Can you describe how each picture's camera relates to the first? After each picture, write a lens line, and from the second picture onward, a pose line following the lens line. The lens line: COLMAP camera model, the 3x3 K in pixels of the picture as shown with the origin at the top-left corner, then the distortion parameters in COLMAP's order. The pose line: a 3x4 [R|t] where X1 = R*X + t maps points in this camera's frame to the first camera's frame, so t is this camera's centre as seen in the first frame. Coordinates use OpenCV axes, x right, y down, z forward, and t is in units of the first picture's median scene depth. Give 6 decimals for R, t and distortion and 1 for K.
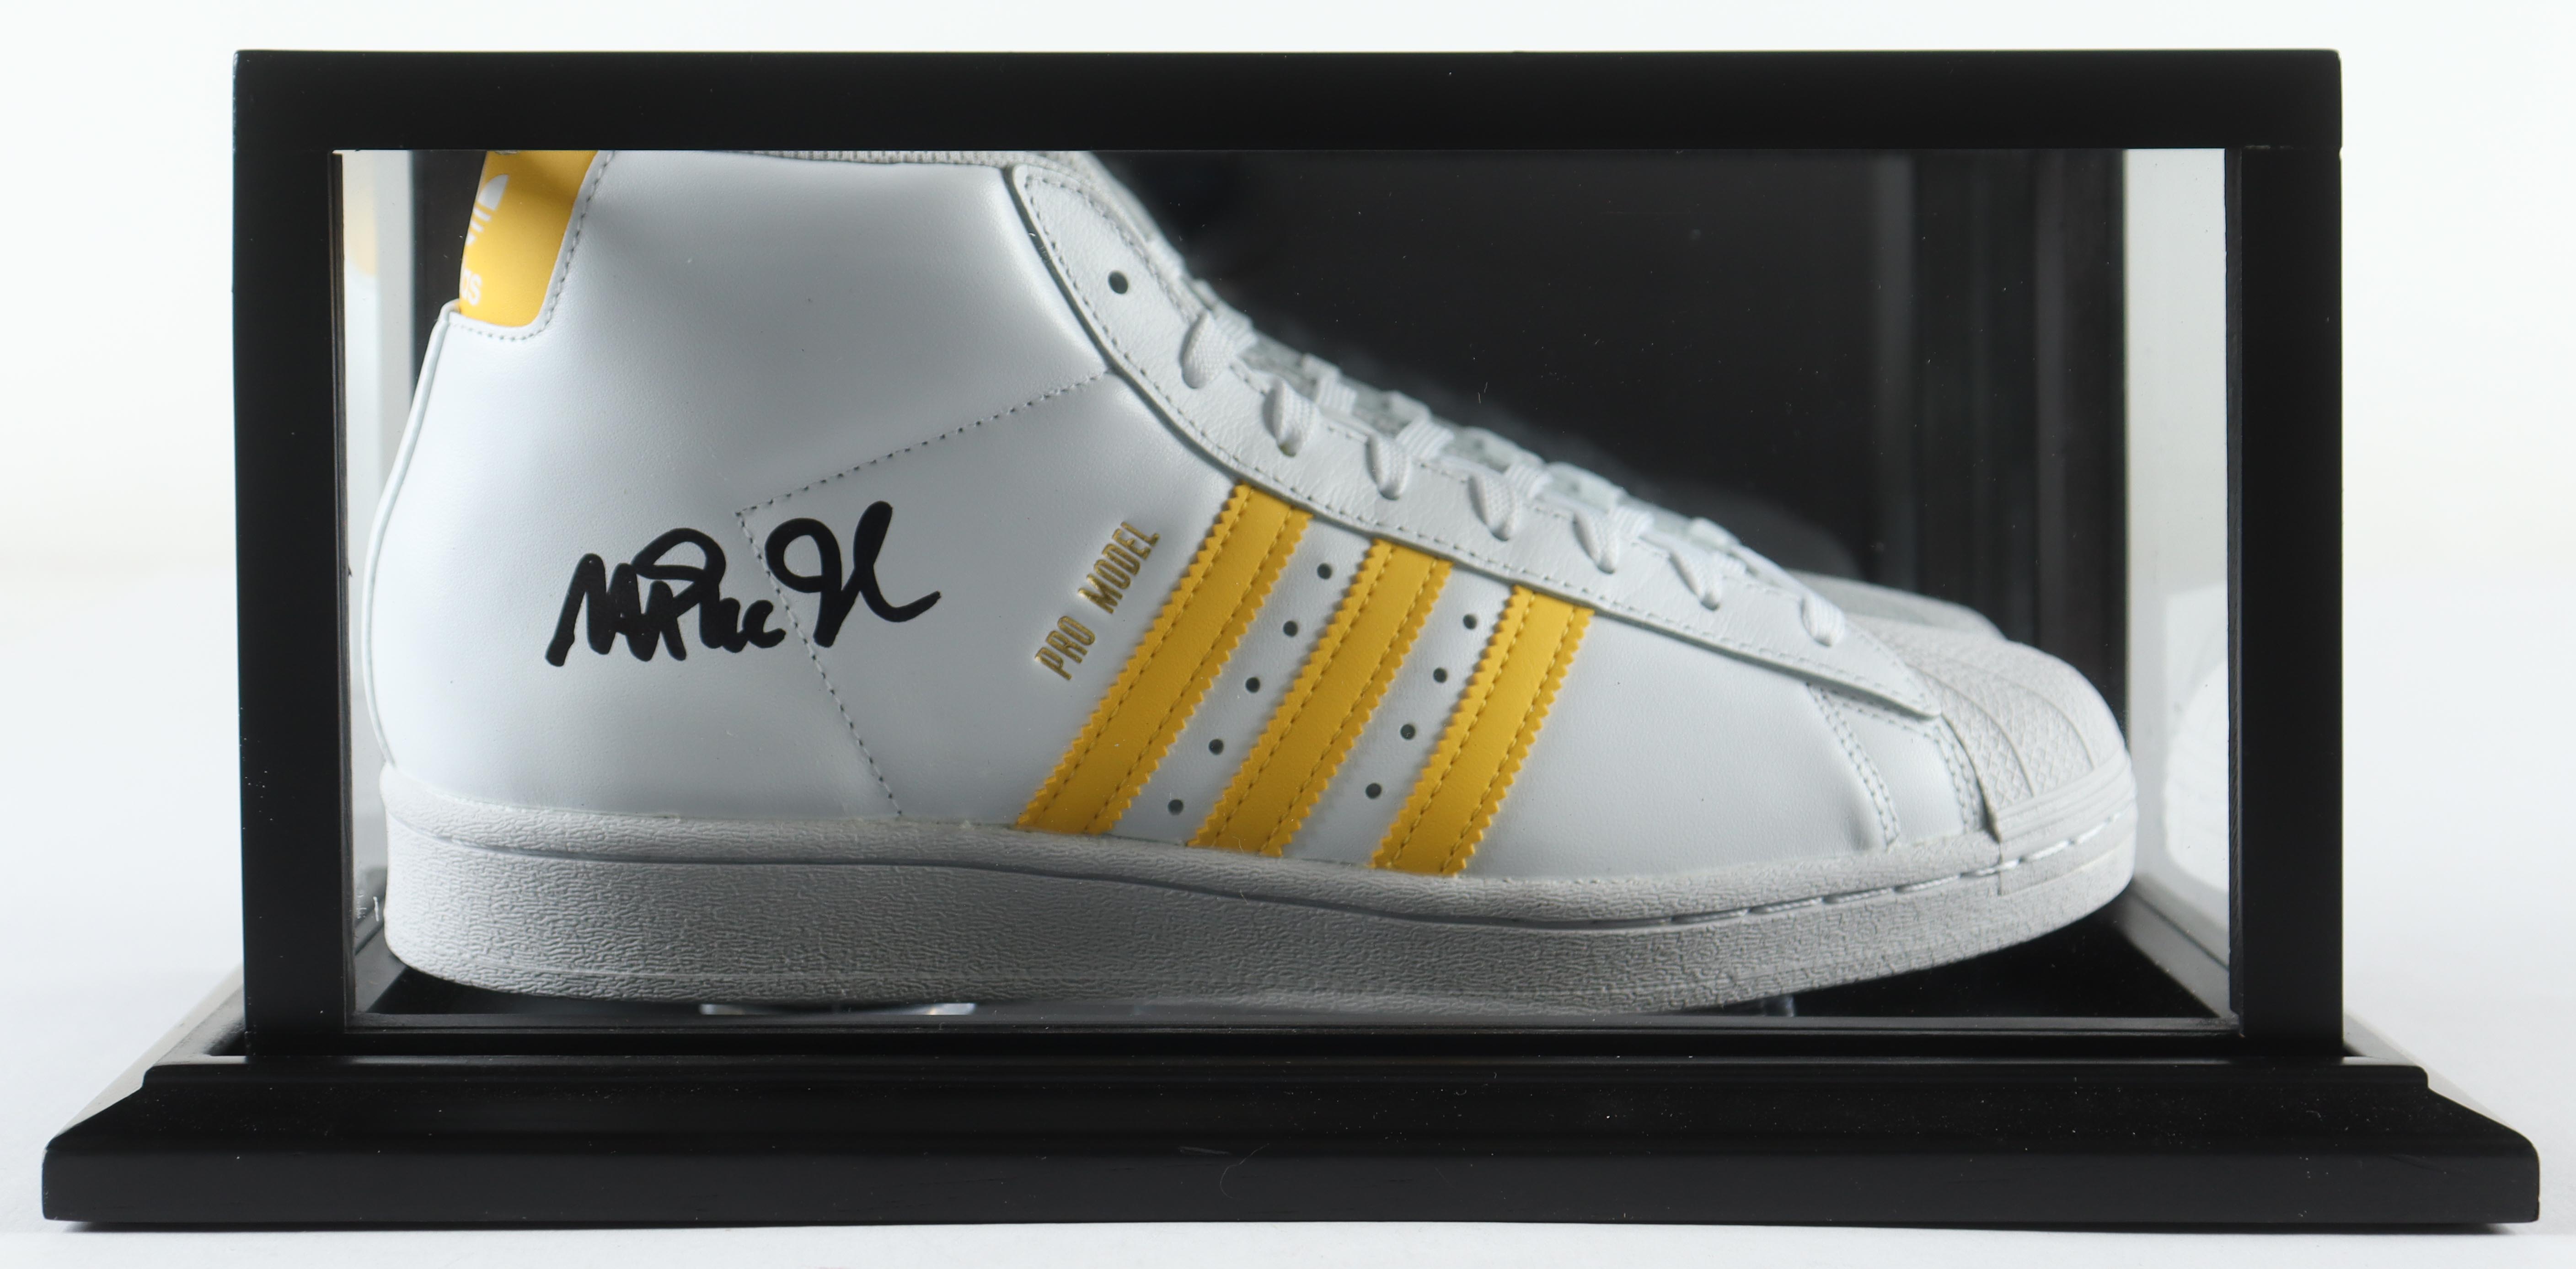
lens RADIAL K [[4680.0, 0, 1288.6], [0, 4680.0, 634.0], [0, 0, 1]] dist [0.081808, 0.000000]
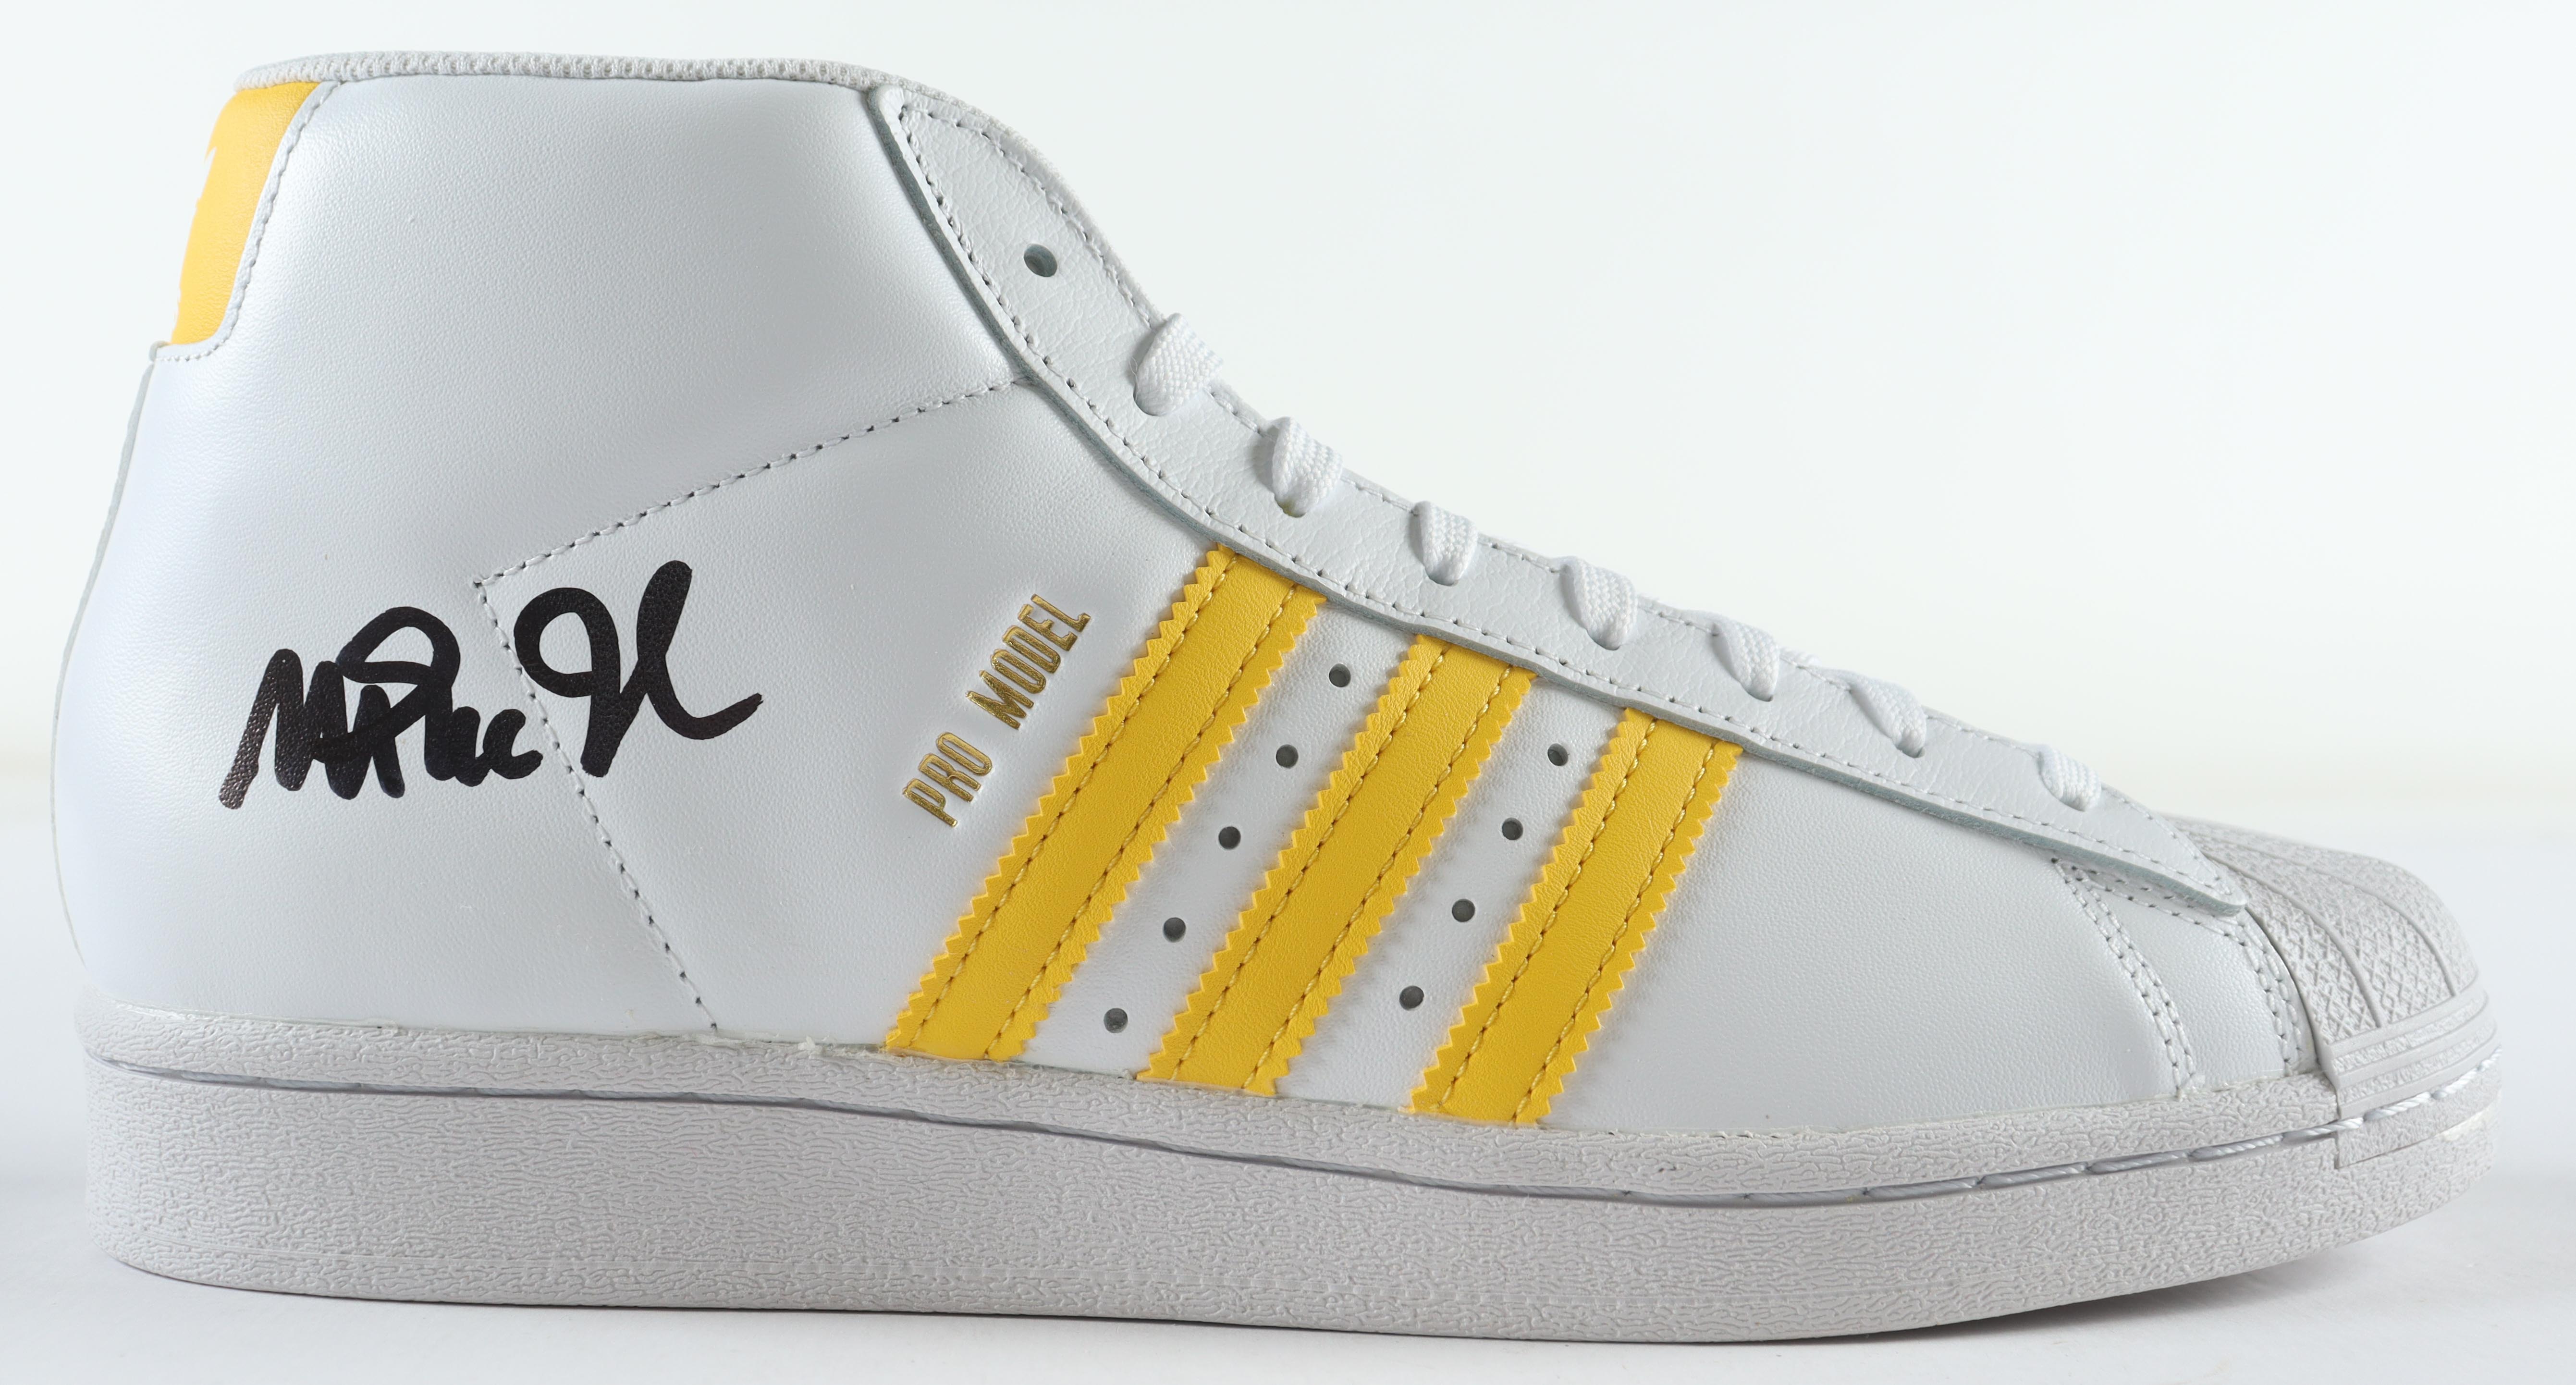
lens RADIAL K [[3165.7, 0, 1272.7], [0, 3165.7, 708.0], [0, 0, 1]] dist [-0.068528, 0.000000]
pose [[0.994185, -0.008237, -0.107374, 0.047844], [-0.004383, 0.993149, -0.116770, 0.045440], [0.107600, 0.116561, 0.987338, 0.546849]]
